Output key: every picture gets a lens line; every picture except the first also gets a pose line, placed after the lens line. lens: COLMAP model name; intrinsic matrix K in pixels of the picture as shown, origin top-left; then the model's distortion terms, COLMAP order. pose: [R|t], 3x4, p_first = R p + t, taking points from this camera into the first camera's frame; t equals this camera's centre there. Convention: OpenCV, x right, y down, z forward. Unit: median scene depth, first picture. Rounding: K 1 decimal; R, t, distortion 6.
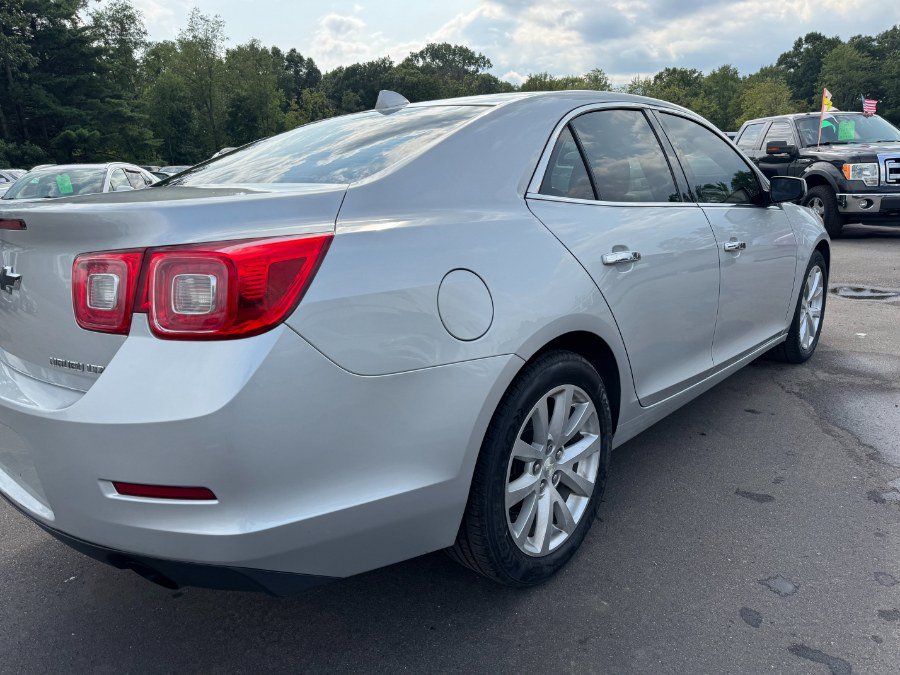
lens RADIAL K [[640.4, 0, 453.3], [0, 640.4, 340.8], [0, 0, 1]] dist [-0.001252, -0.003490]
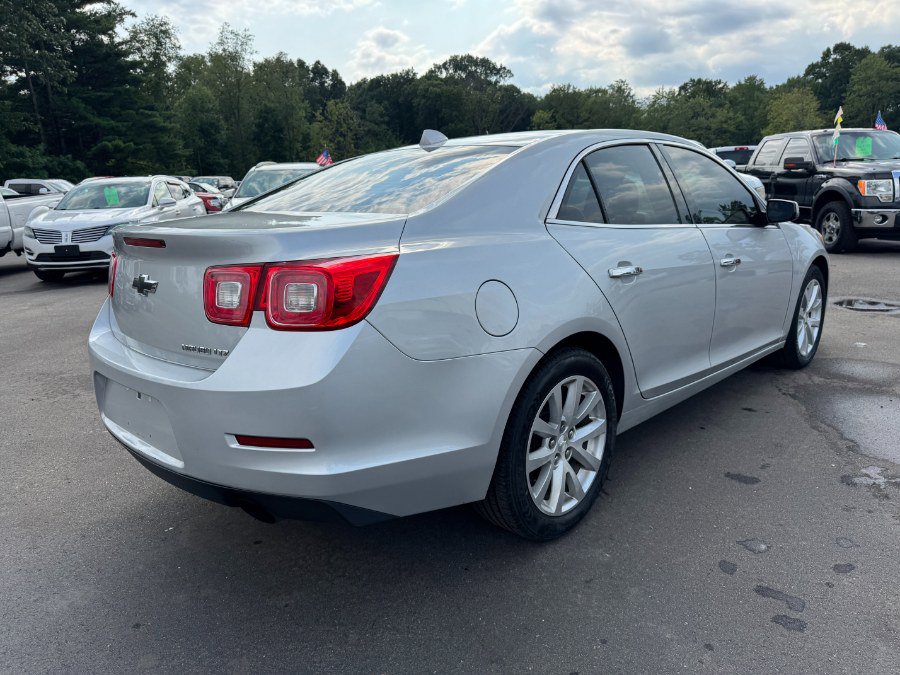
lens RADIAL K [[642.3, 0, 450.0], [0, 642.3, 337.5], [0, 0, 1]] dist [-0.000394, -0.003313]
pose [[0.999282, 0.012441, -0.035789, -0.016591], [-0.013161, 0.999714, -0.019949, 0.017024], [0.035531, 0.020405, 0.999160, -0.166990]]
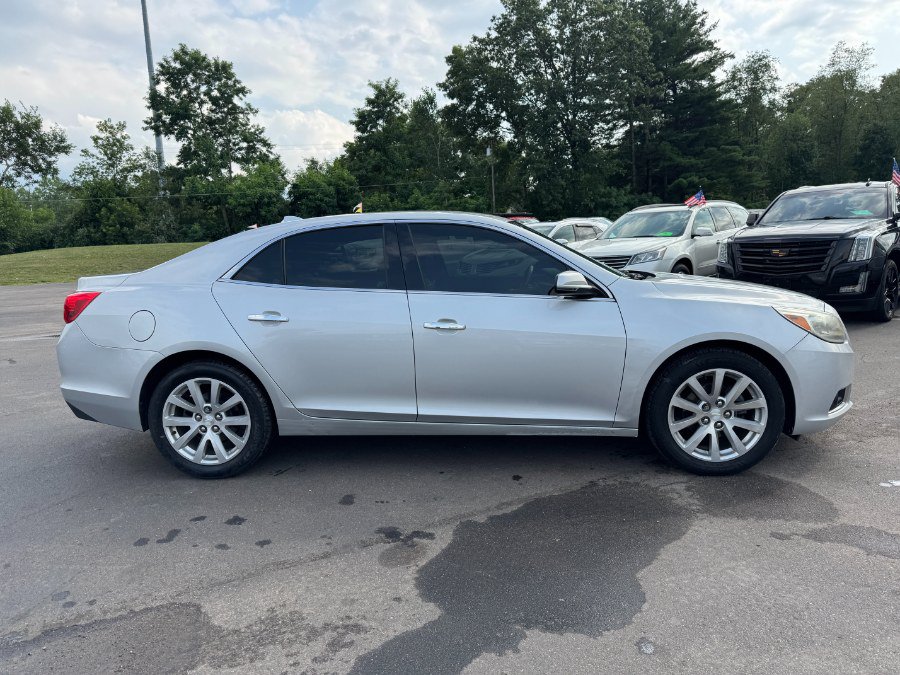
lens RADIAL K [[642.3, 0, 450.0], [0, 642.3, 337.5], [0, 0, 1]] dist [-0.000394, -0.003313]
pose [[0.613226, 0.132289, -0.778751, 1.551192], [-0.180238, 0.983302, 0.025109, -0.169116], [0.769069, 0.124963, 0.626831, 0.245930]]
